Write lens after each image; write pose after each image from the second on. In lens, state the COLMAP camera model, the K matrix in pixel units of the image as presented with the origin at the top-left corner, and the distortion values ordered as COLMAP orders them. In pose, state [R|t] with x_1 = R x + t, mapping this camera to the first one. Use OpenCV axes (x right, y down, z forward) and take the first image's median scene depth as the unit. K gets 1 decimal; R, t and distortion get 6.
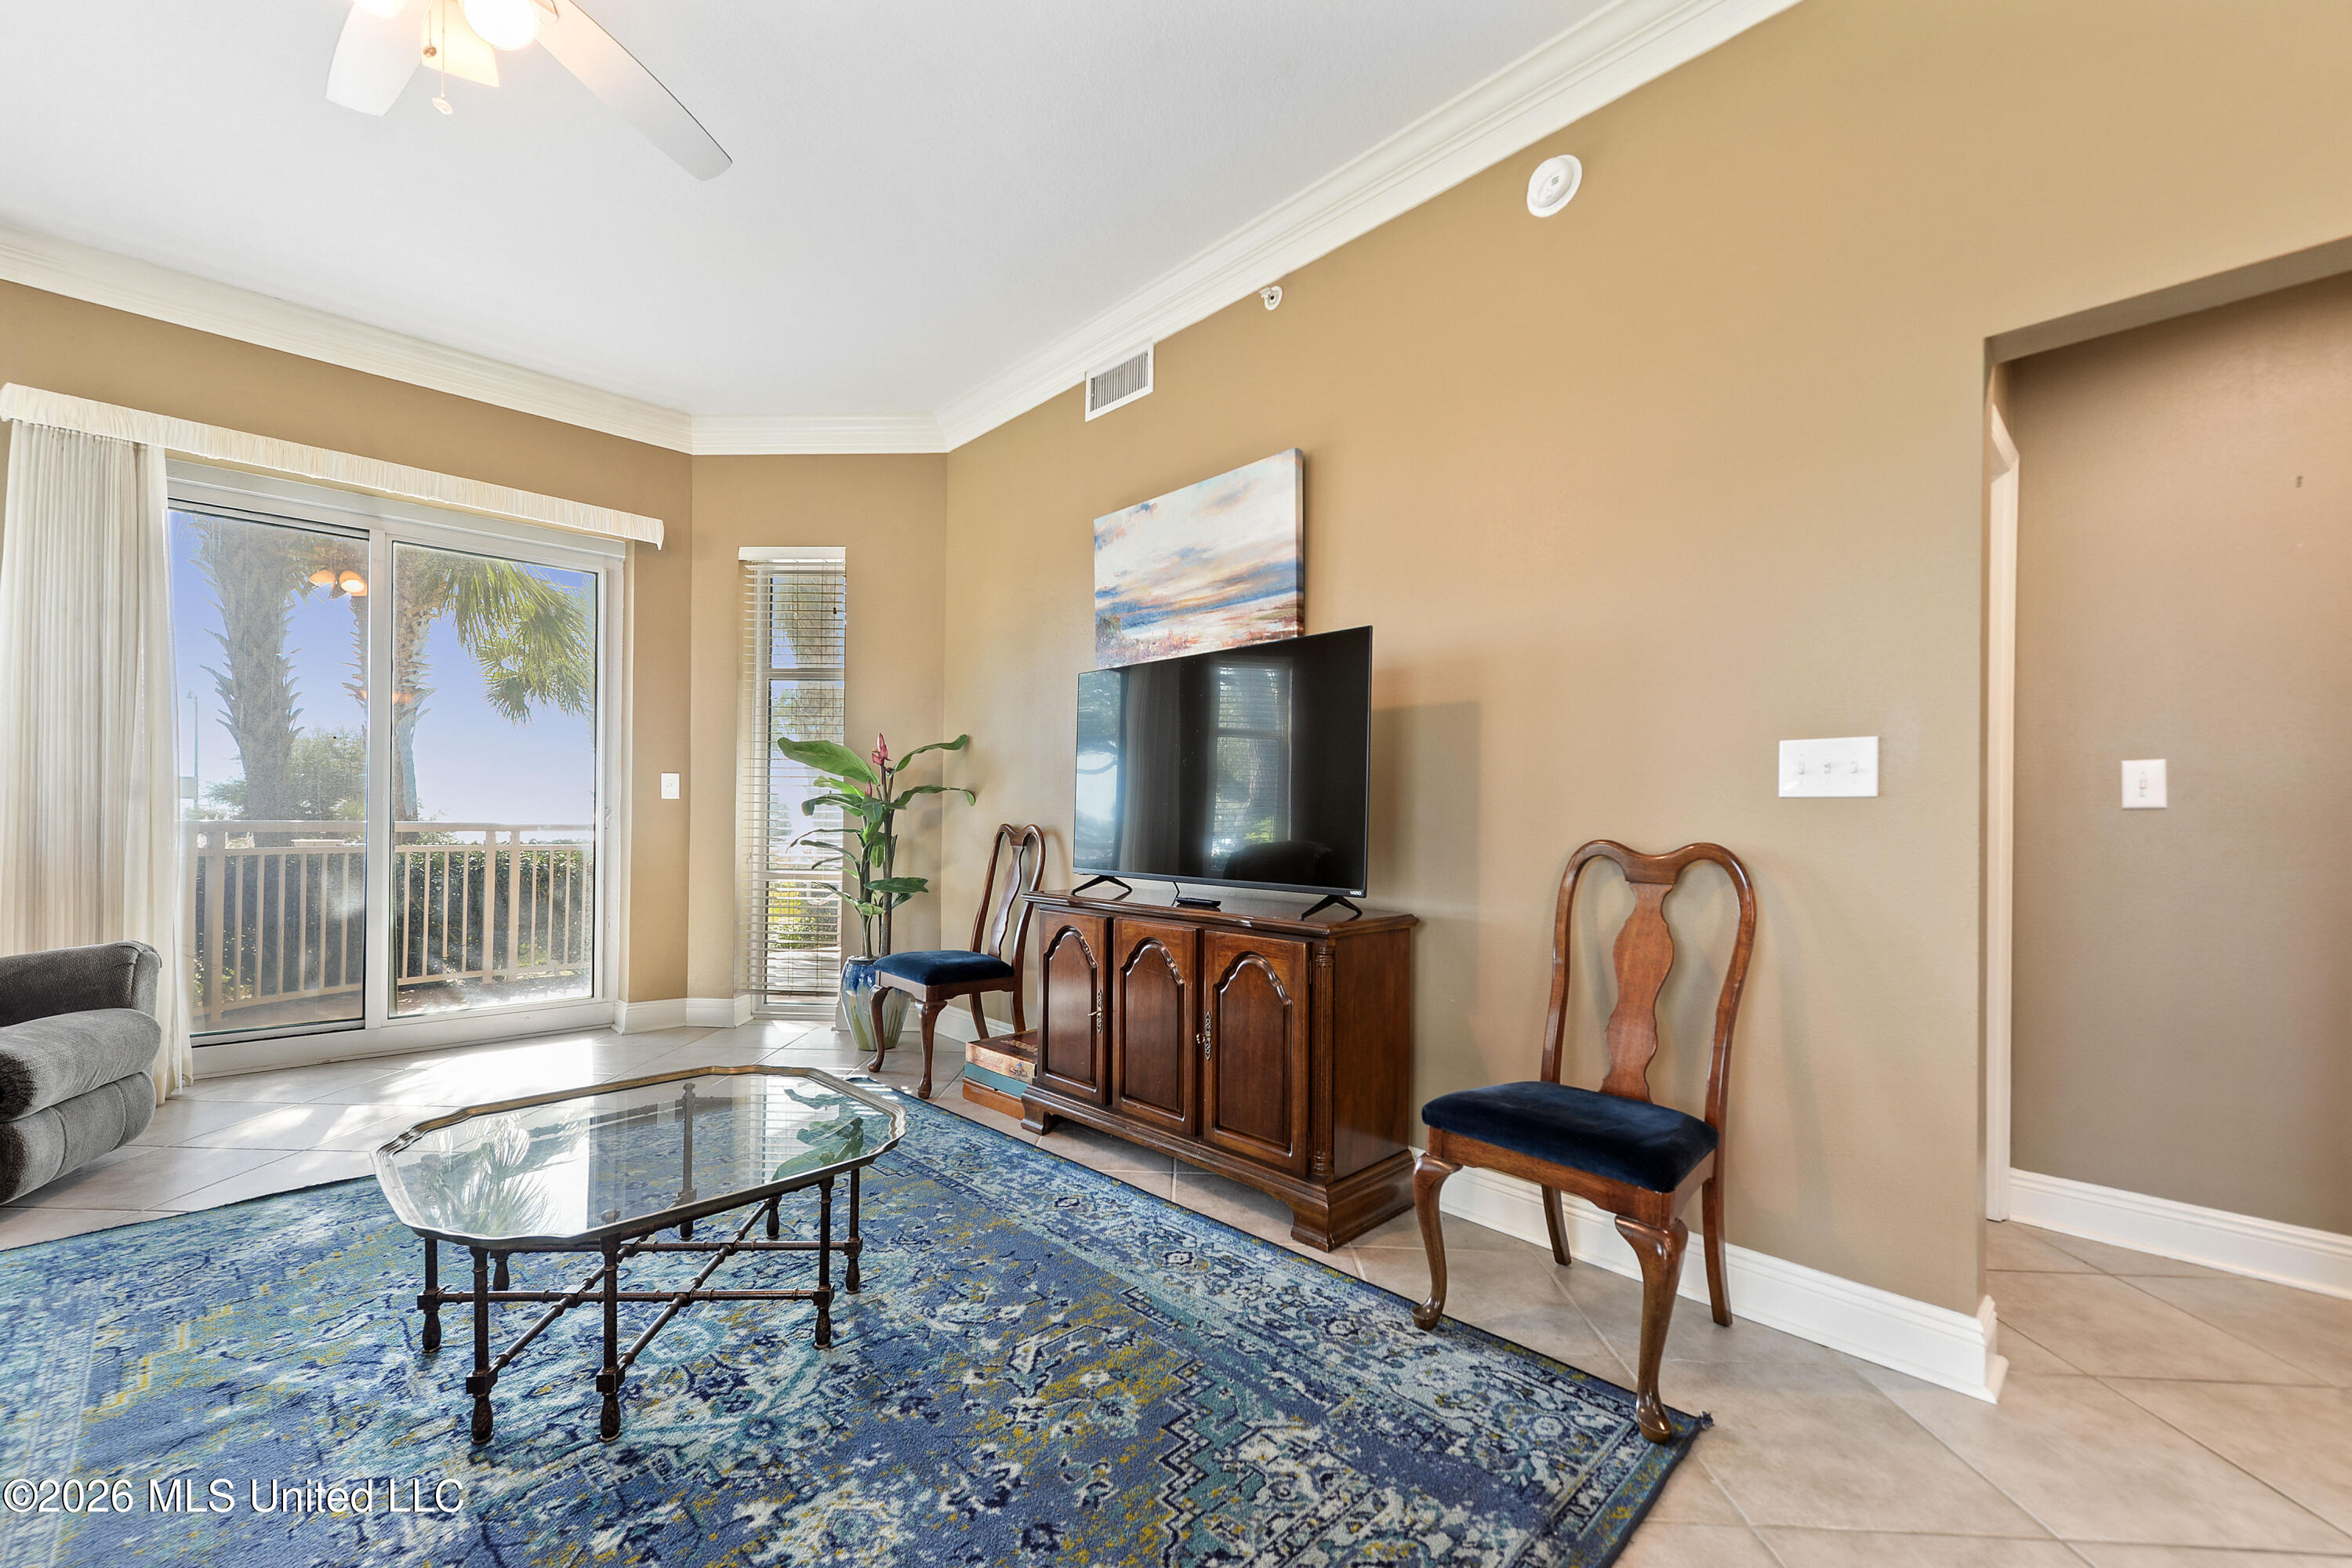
lens RADIAL K [[938.1, 0, 1132.8], [0, 938.1, 820.8], [0, 0, 1]] dist [0.026366, -0.006830]
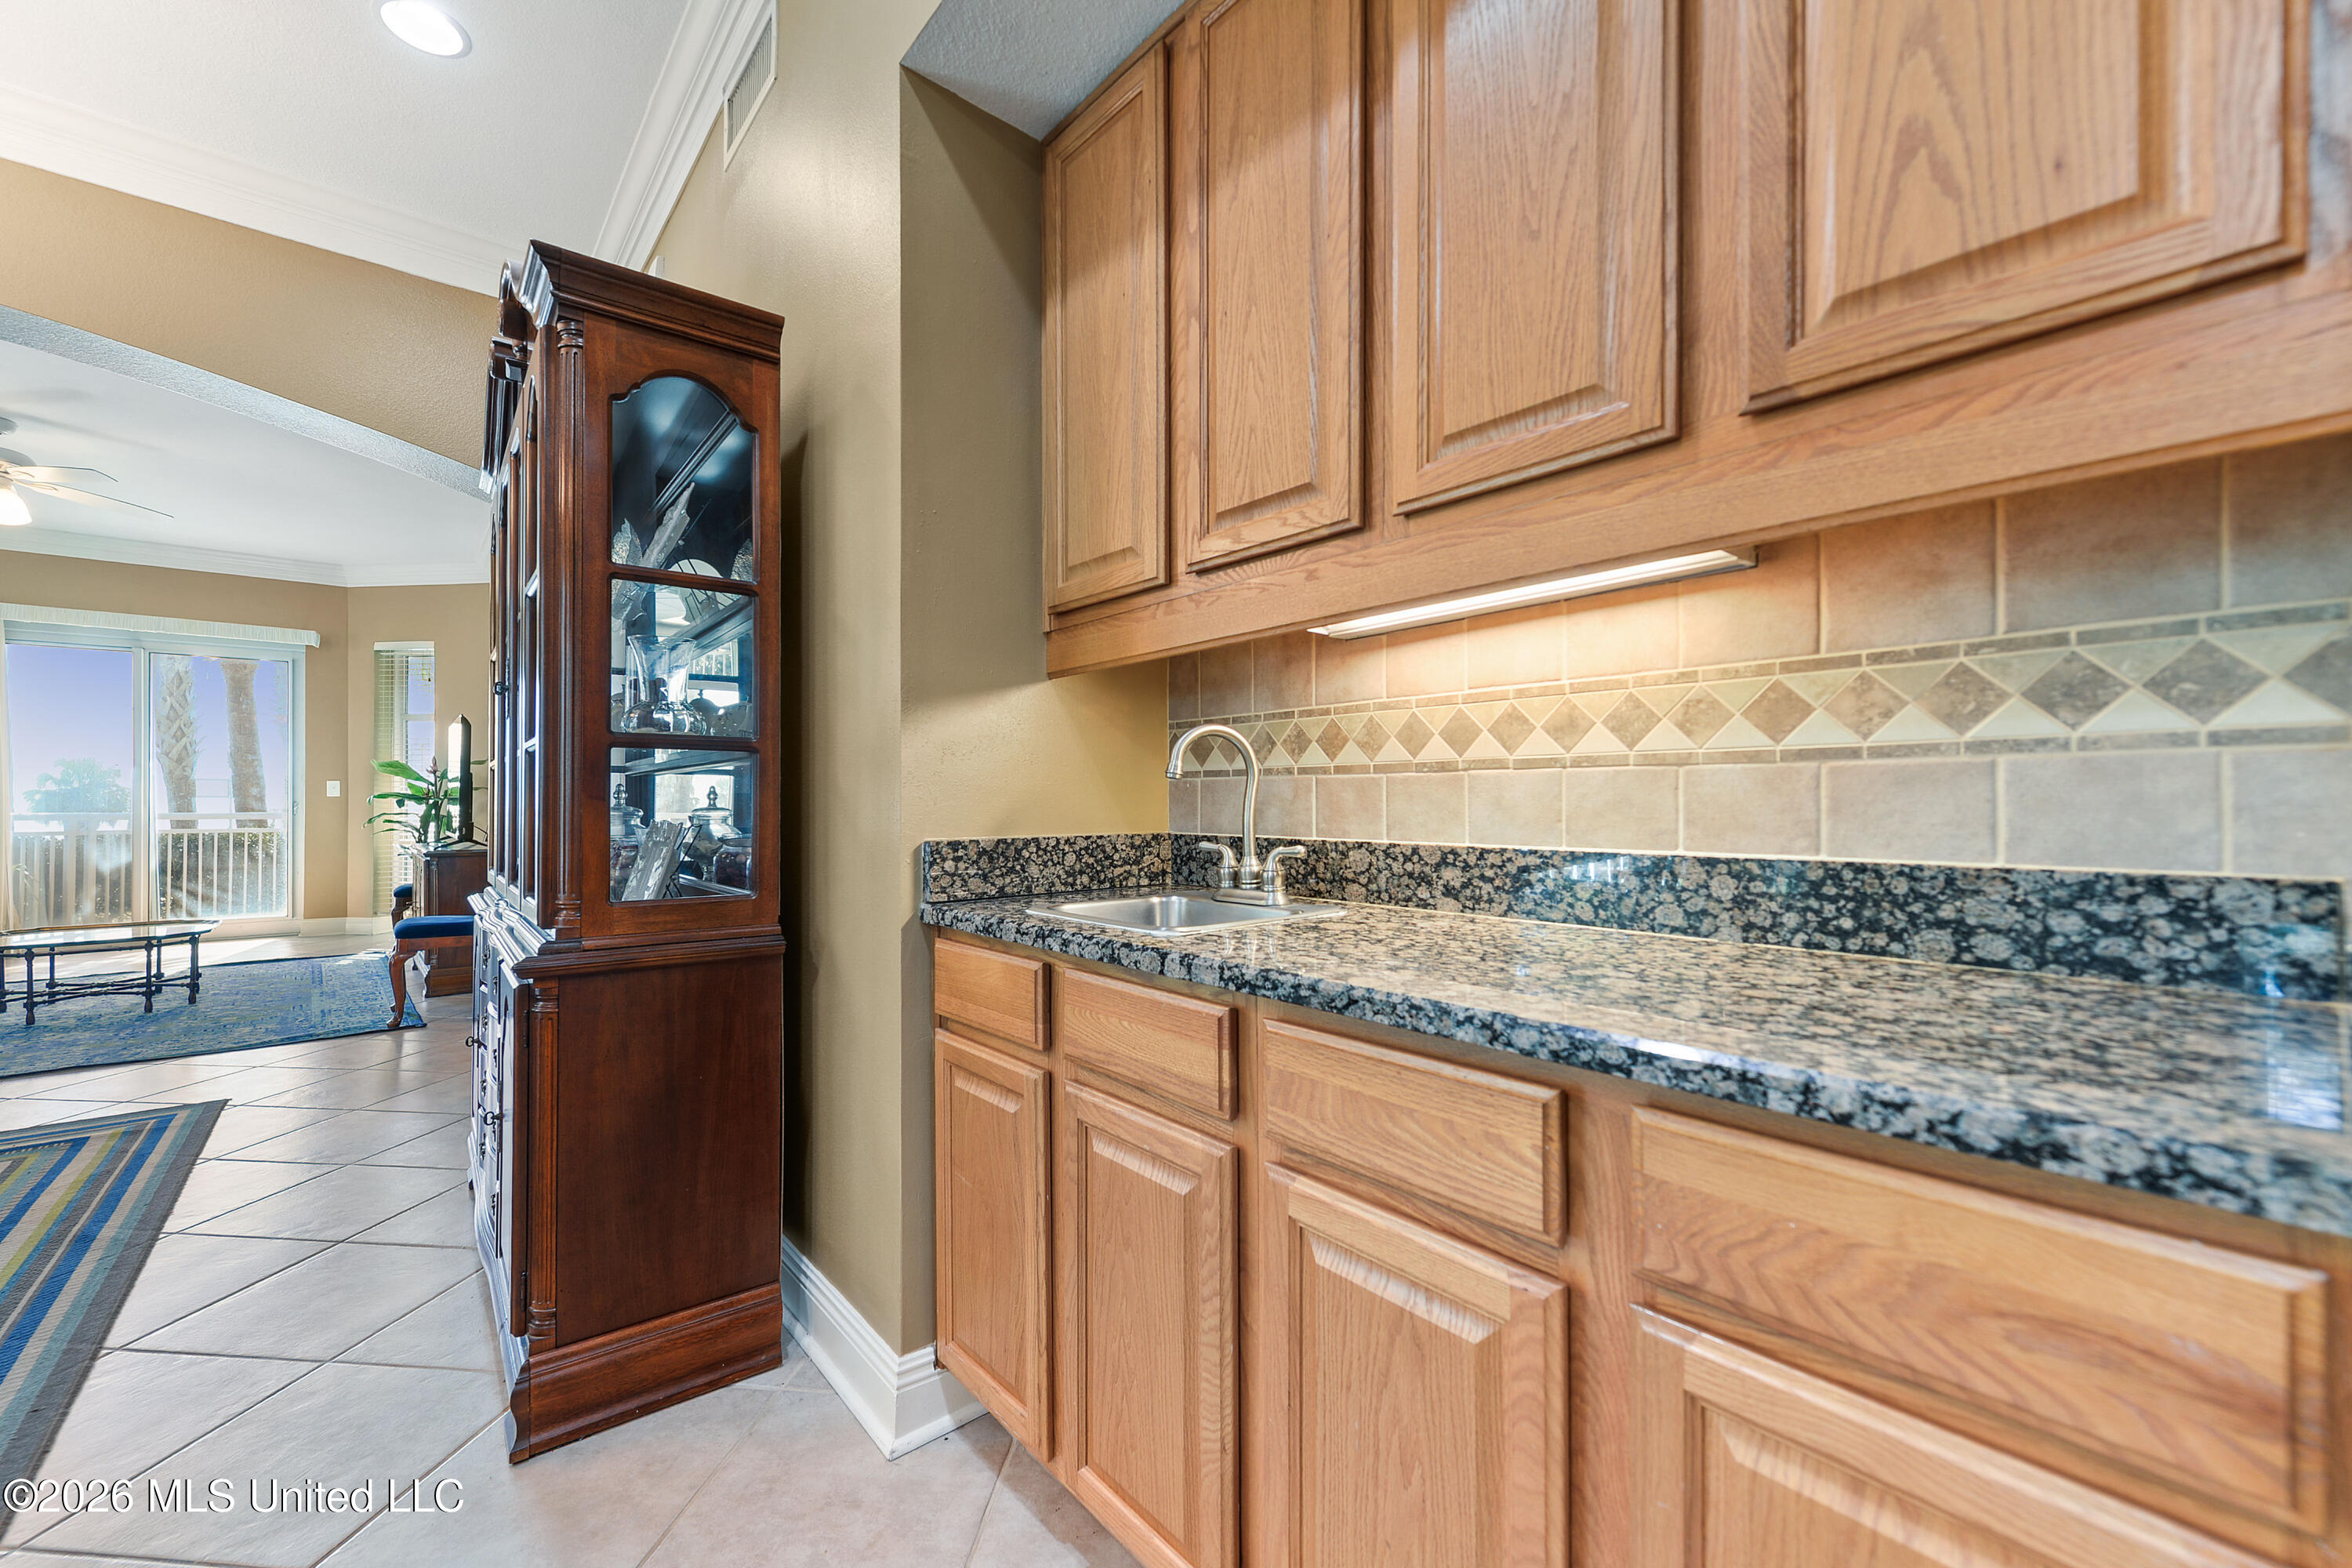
lens RADIAL K [[954.7, 0, 1178.3], [0, 954.7, 807.7], [0, 0, 1]] dist [0.001536, -0.000090]
pose [[0.999117, -0.013056, -0.039933, 2.199588], [0.012925, 0.999910, -0.003546, 0.044058], [0.039975, 0.003027, 0.999196, -1.274162]]
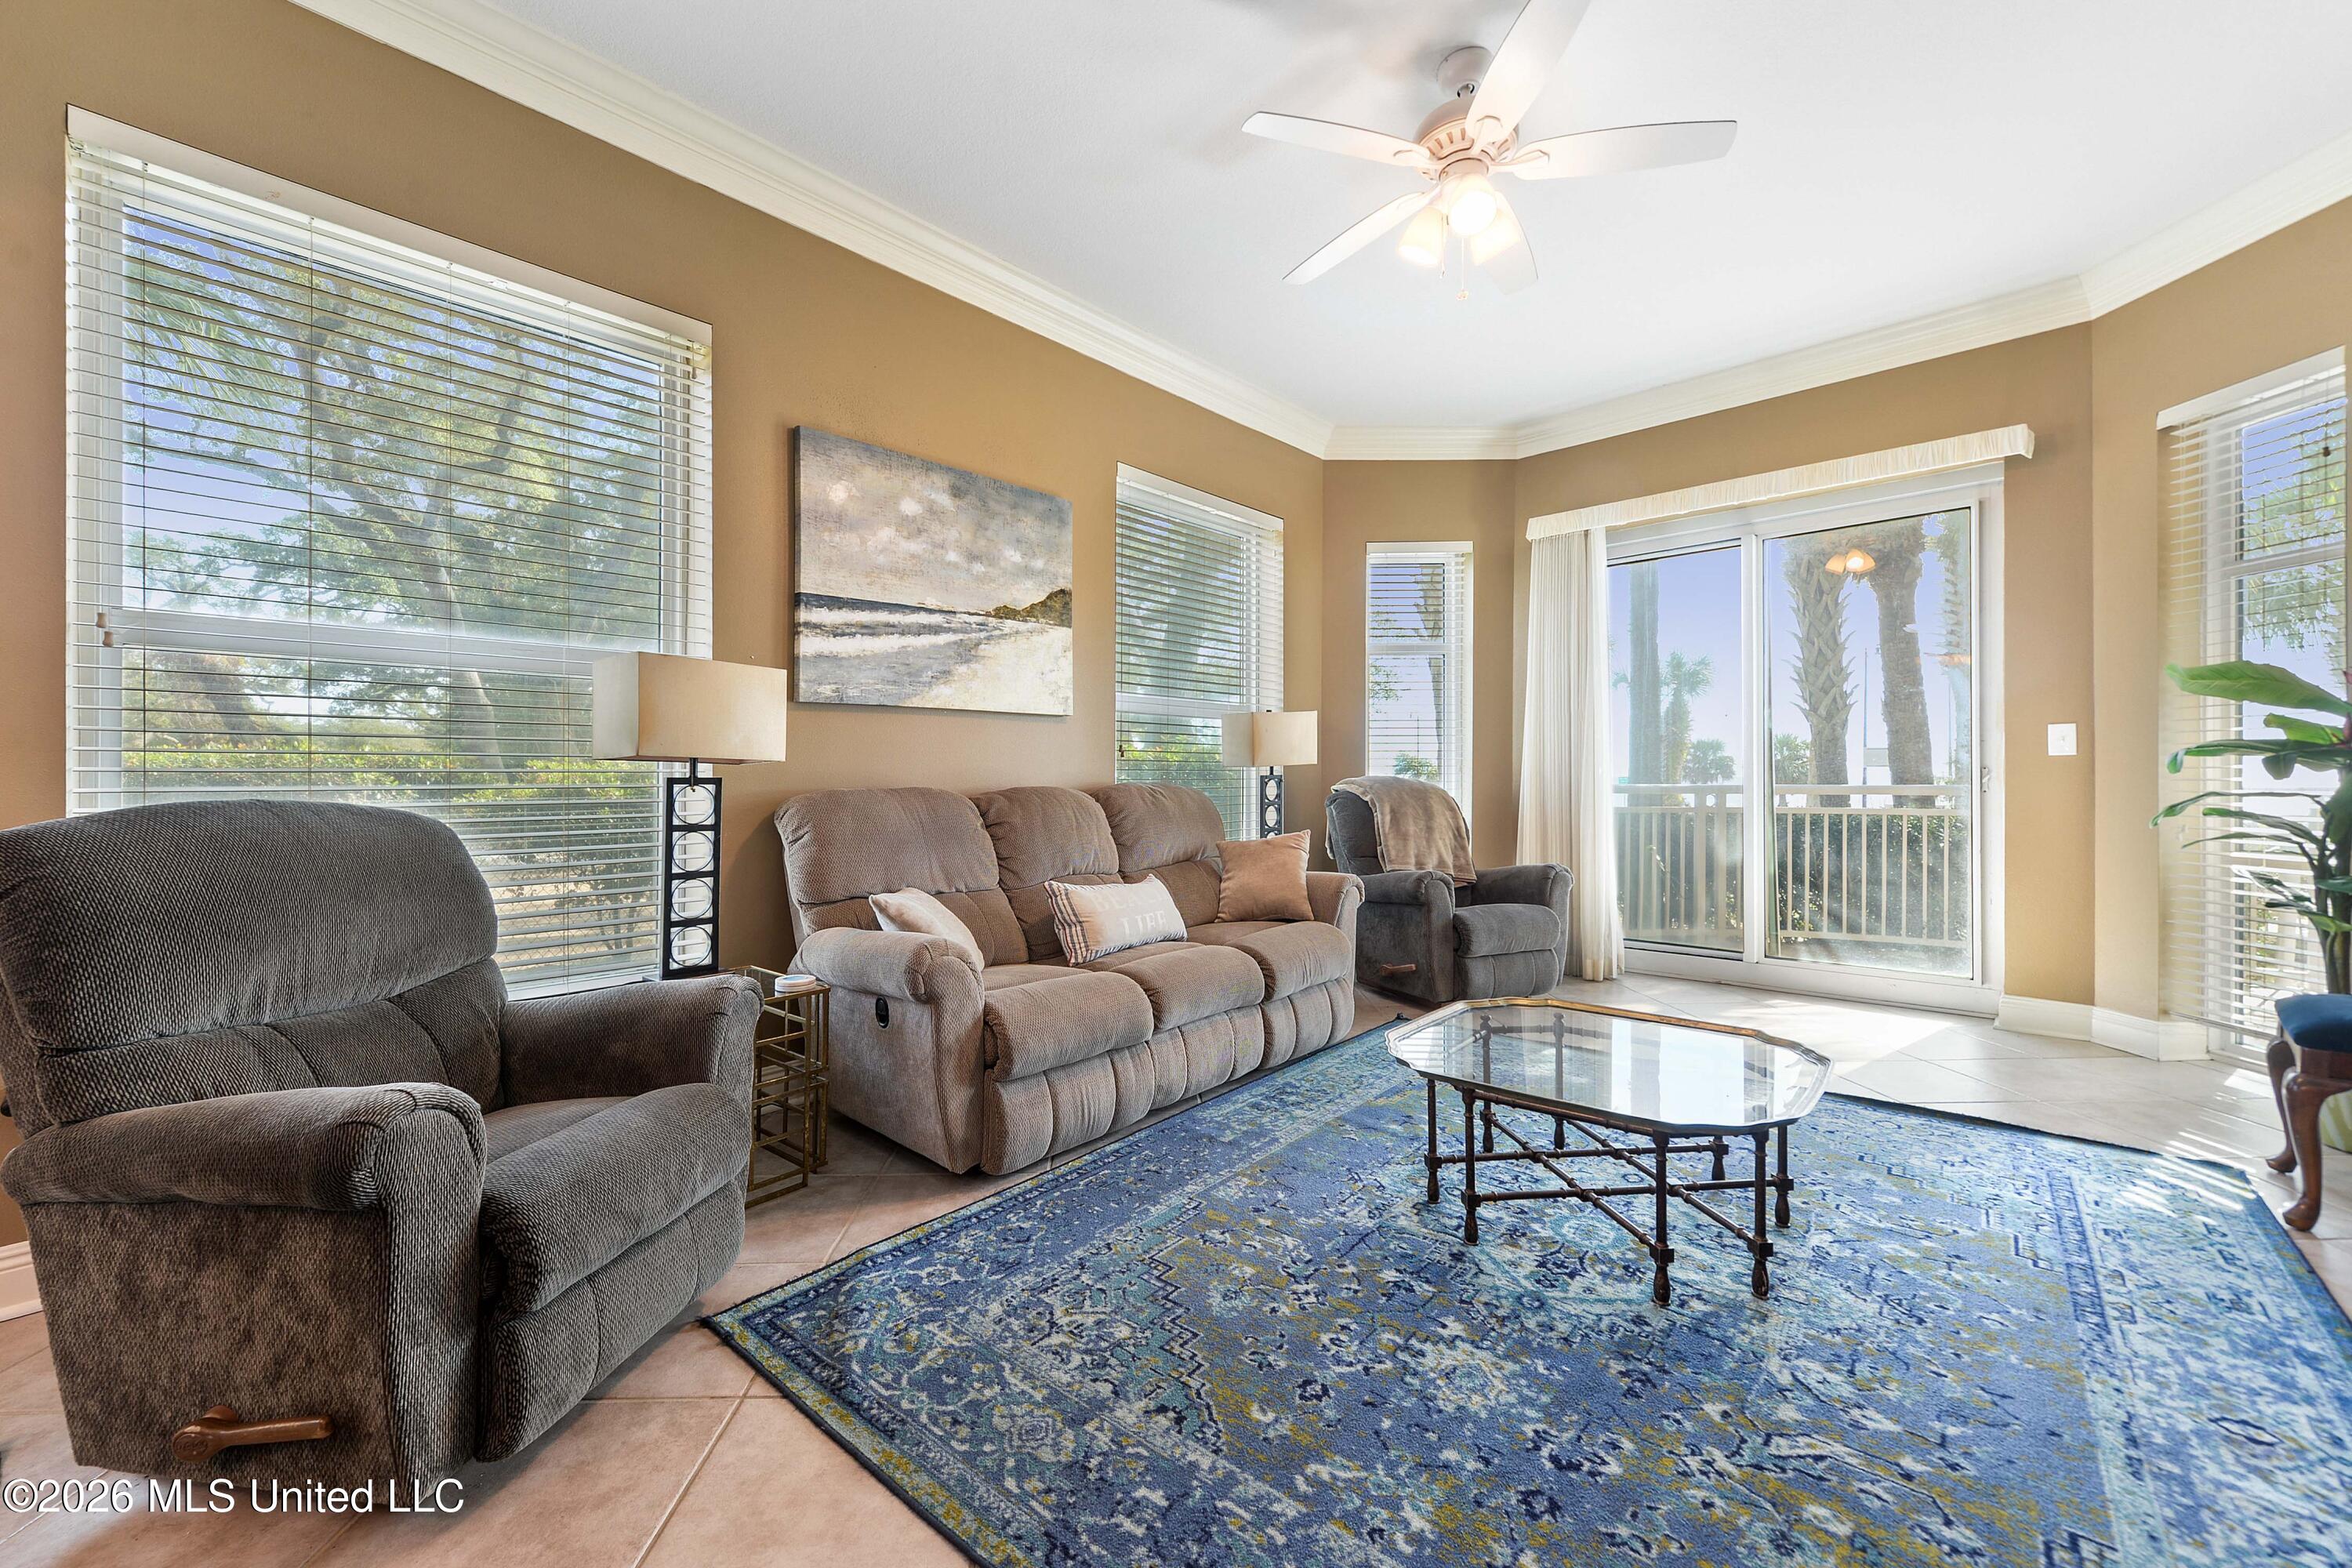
lens RADIAL K [[945.0, 0, 1165.3], [0, 945.0, 779.4], [0, 0, 1]] dist [0.004348, -0.000040]
pose [[0.089318, -0.013395, -0.995913, 0.531631], [0.002513, 0.999909, -0.013223, 0.012285], [0.996000, -0.001322, 0.089343, 0.331153]]
